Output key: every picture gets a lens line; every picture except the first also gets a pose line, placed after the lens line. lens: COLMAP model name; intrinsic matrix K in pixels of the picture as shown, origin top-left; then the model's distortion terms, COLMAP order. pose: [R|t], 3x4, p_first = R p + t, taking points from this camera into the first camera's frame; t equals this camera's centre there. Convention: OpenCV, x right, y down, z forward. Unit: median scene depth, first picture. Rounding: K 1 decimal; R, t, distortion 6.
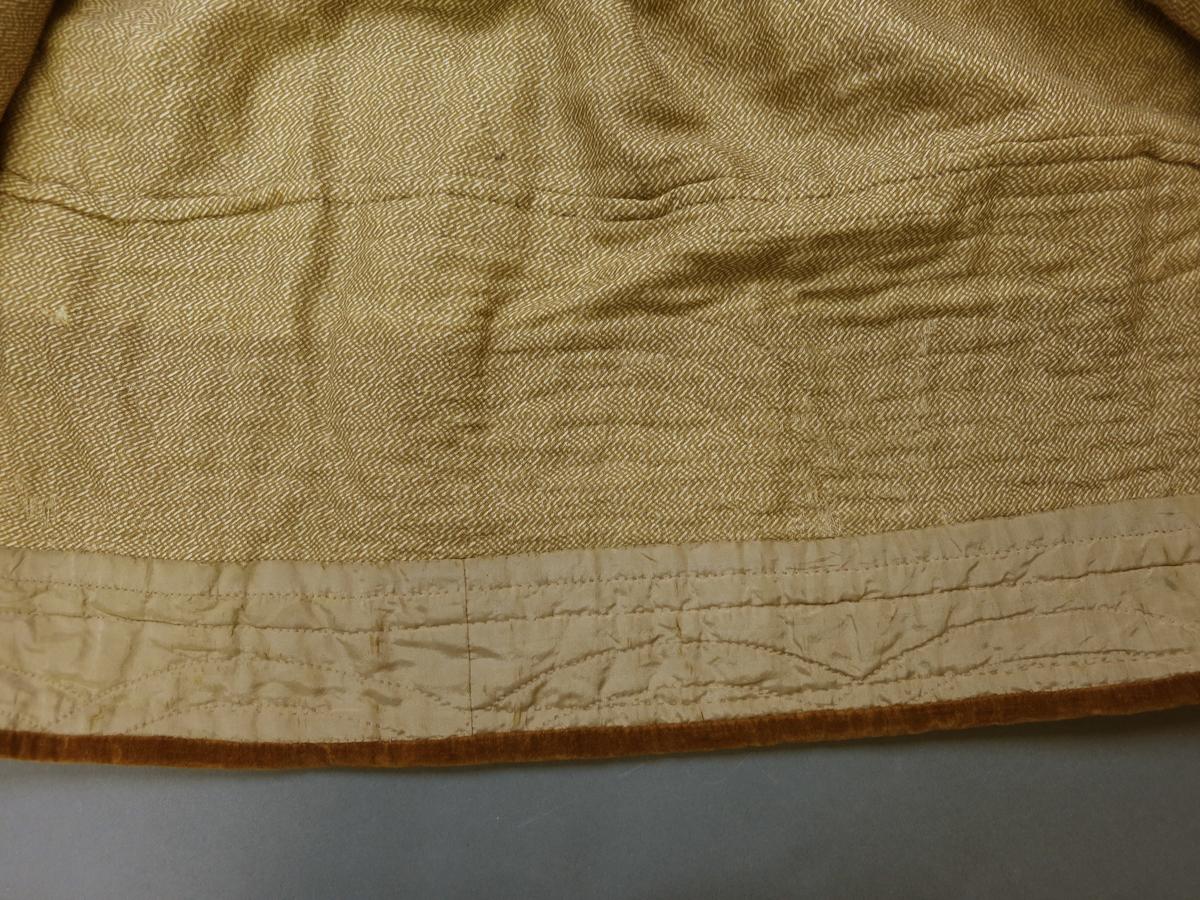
lens RADIAL K [[853.6, 0, 595.0], [0, 853.6, 446.6], [0, 0, 1]] dist [-0.046843, 0.008030]
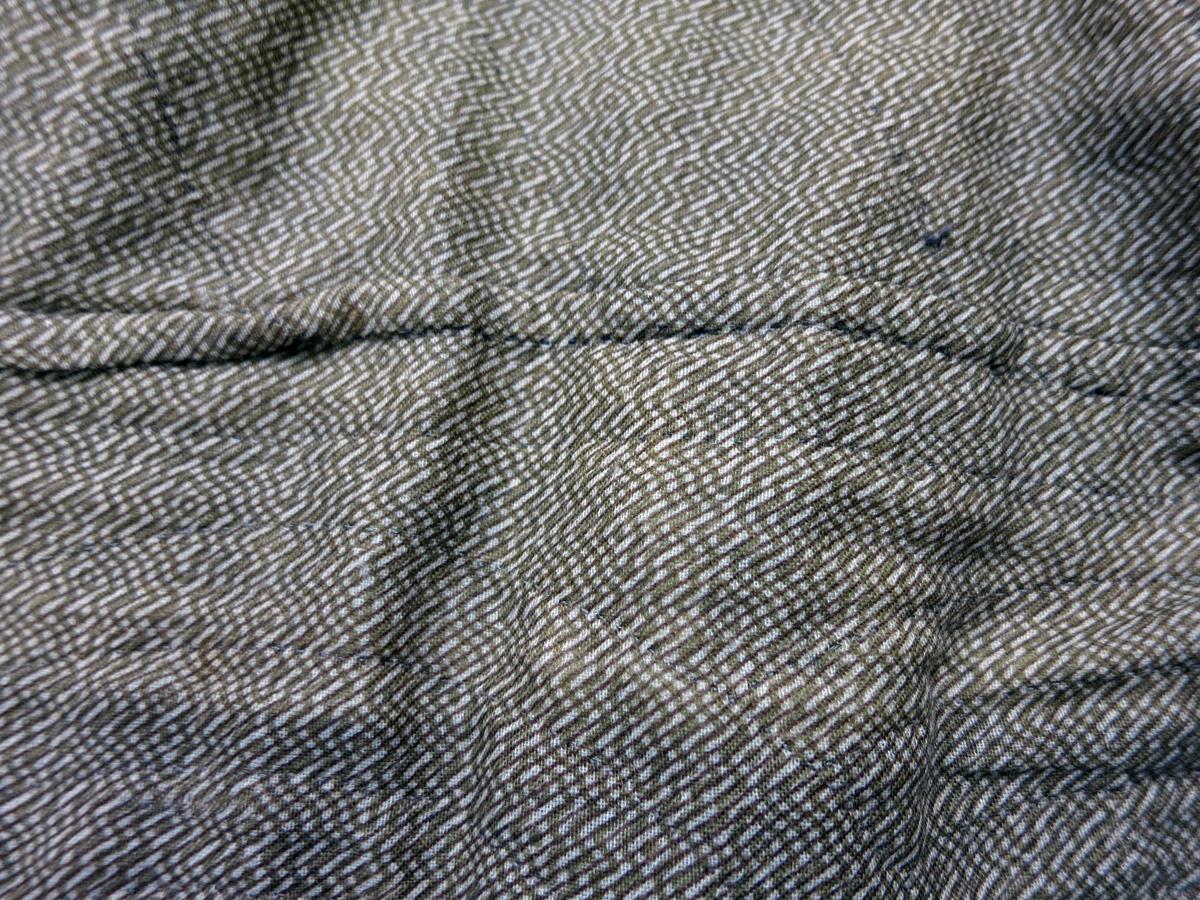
lens RADIAL K [[853.6, 0, 602.4], [0, 853.6, 449.0], [0, 0, 1]] dist [-0.046843, 0.008030]
pose [[0.999505, 0.030047, -0.009345, -0.260522], [-0.031154, 0.986721, -0.159412, -0.182963], [0.004431, 0.159624, 0.987168, 0.641373]]
